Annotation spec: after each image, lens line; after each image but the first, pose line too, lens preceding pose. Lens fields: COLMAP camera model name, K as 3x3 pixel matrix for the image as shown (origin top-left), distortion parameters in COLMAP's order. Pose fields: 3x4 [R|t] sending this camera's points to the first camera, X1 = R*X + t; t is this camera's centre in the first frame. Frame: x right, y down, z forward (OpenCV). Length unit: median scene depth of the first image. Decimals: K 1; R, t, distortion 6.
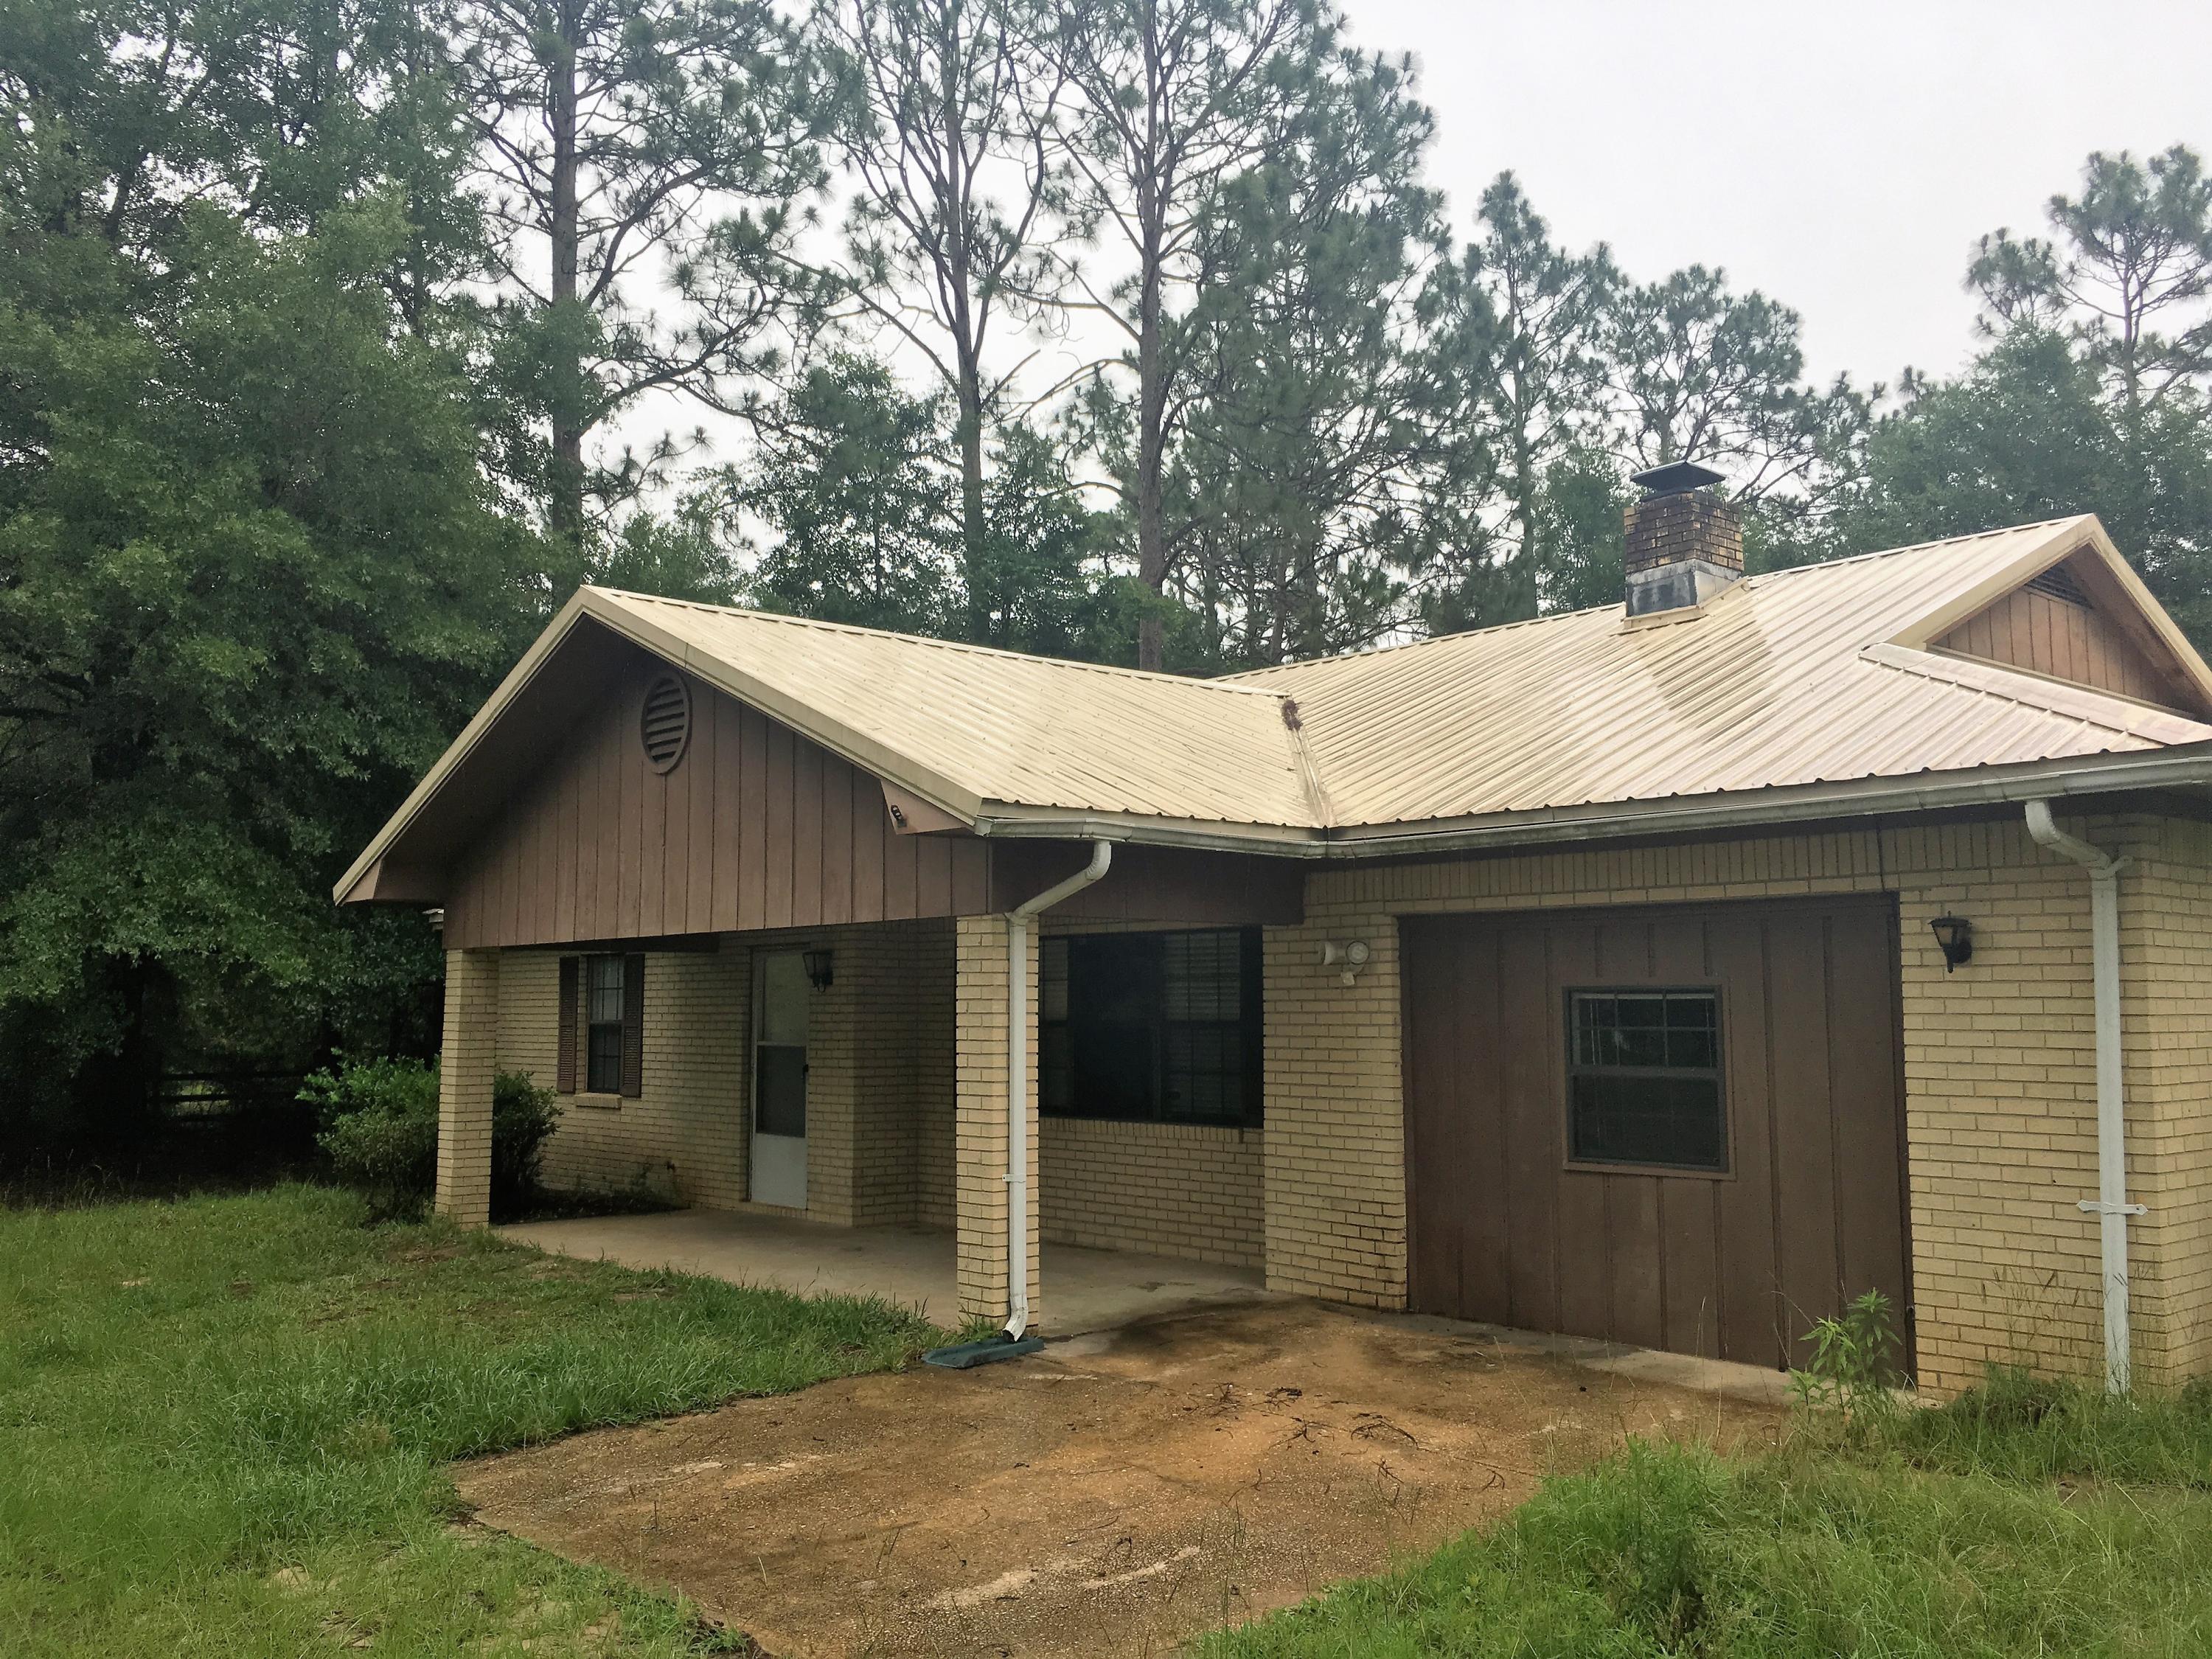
lens RADIAL K [[1891.9, 0, 1070.3], [0, 1891.9, 830.7], [0, 0, 1]] dist [0.079799, -0.118119]
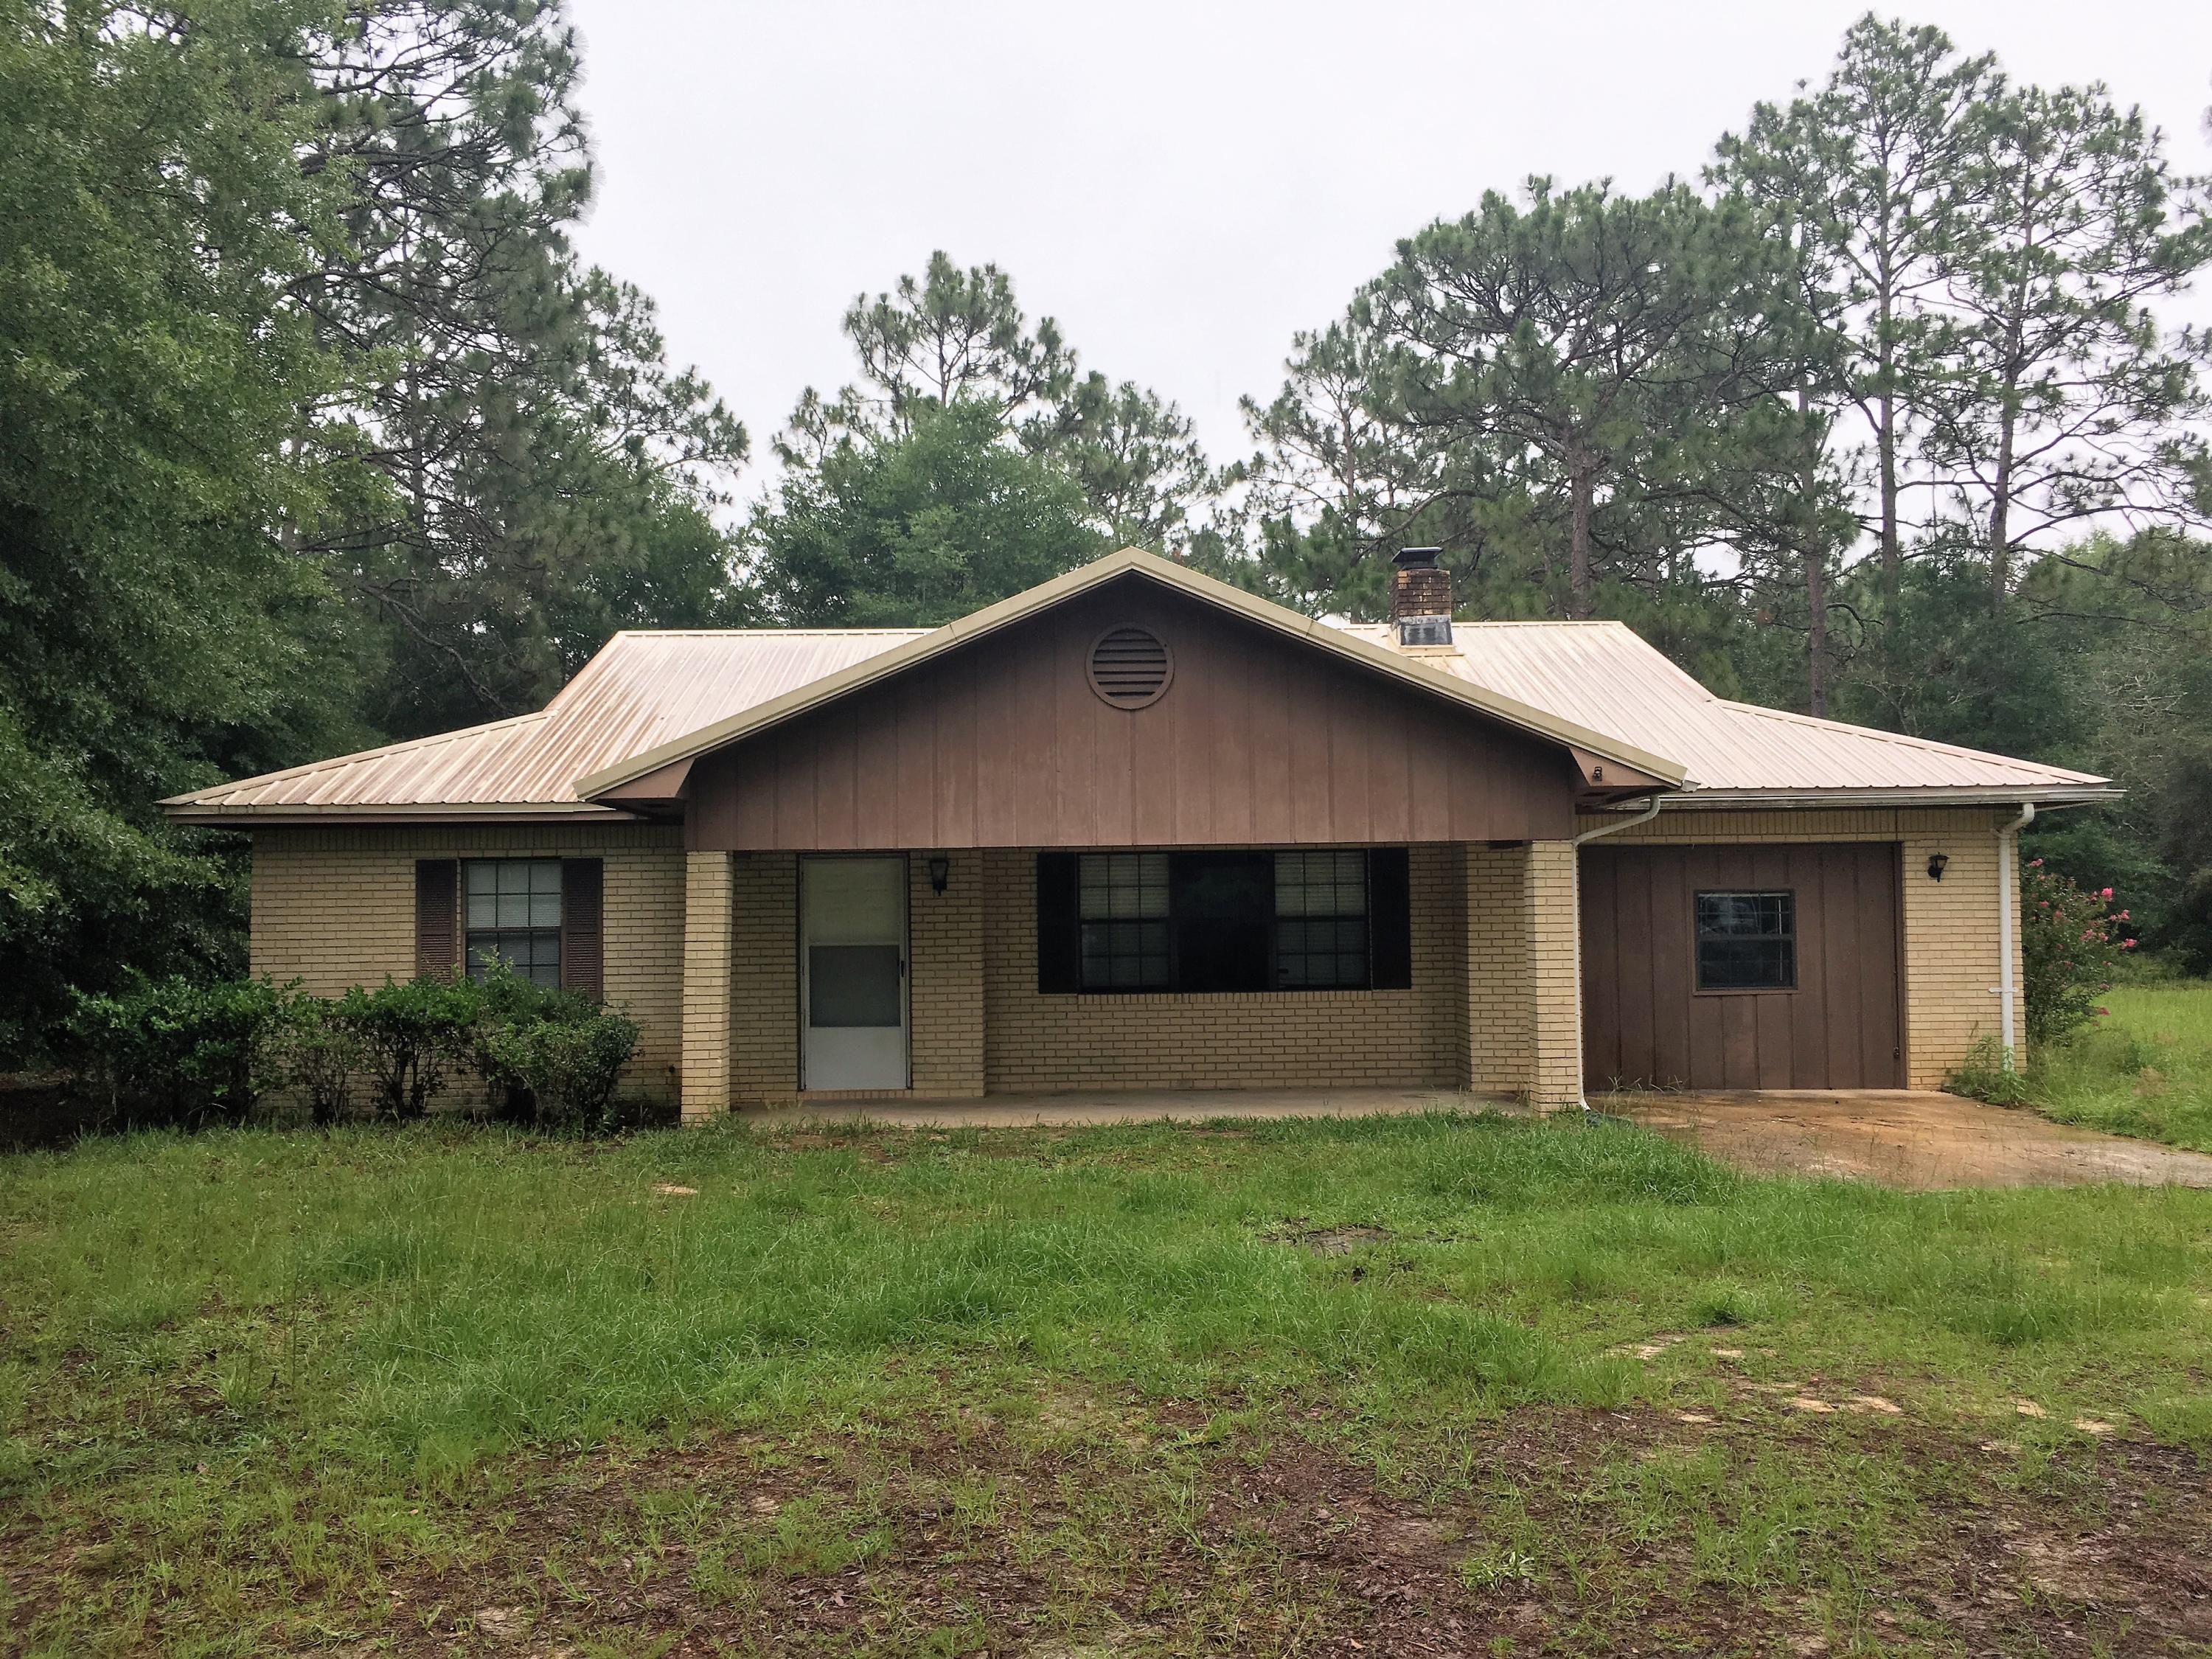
lens RADIAL K [[1903.4, 0, 1079.5], [0, 1903.4, 835.2], [0, 0, 1]] dist [0.073145, -0.105740]
pose [[0.647389, 0.027639, 0.761658, -0.960007], [-0.060235, 0.998072, 0.014980, 0.027534], [-0.759776, -0.055576, 0.647806, 0.208043]]
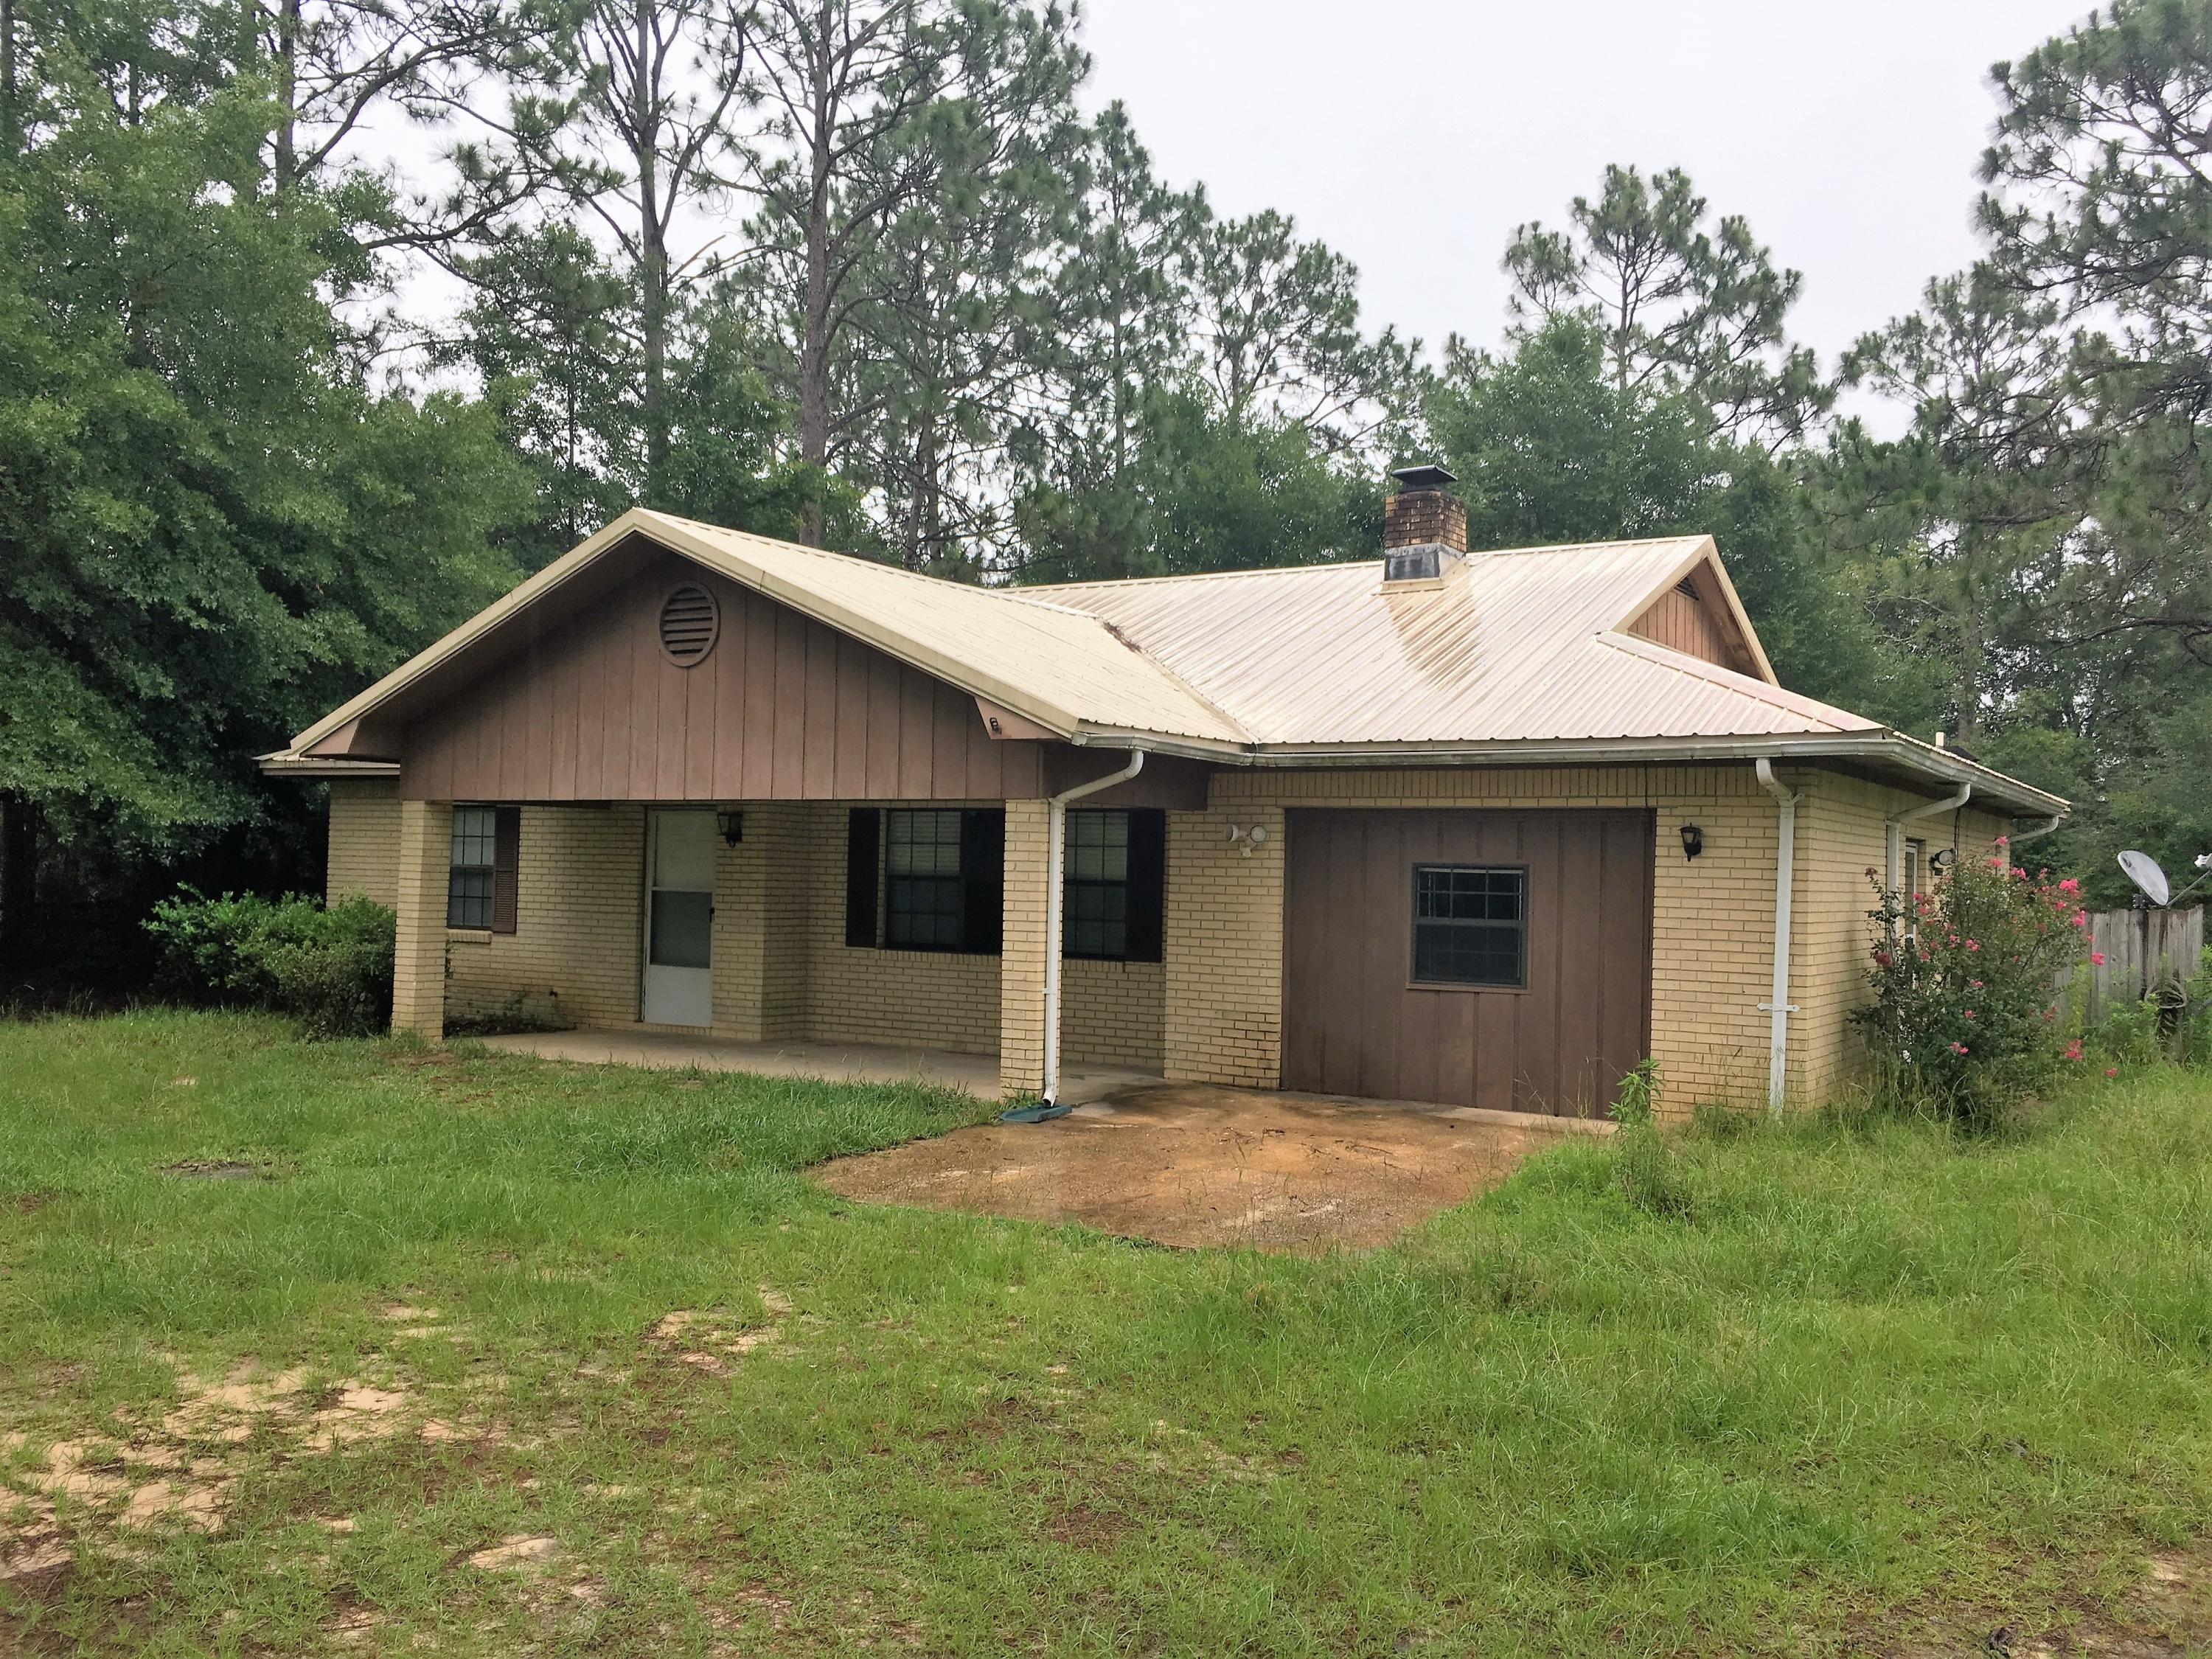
lens RADIAL K [[1903.4, 0, 1079.5], [0, 1903.4, 835.2], [0, 0, 1]] dist [0.073145, -0.105740]
pose [[0.959516, 0.030688, 0.279977, -0.261933], [-0.052204, 0.996200, 0.069717, -0.017555], [-0.276774, -0.081510, 0.957472, -0.208428]]
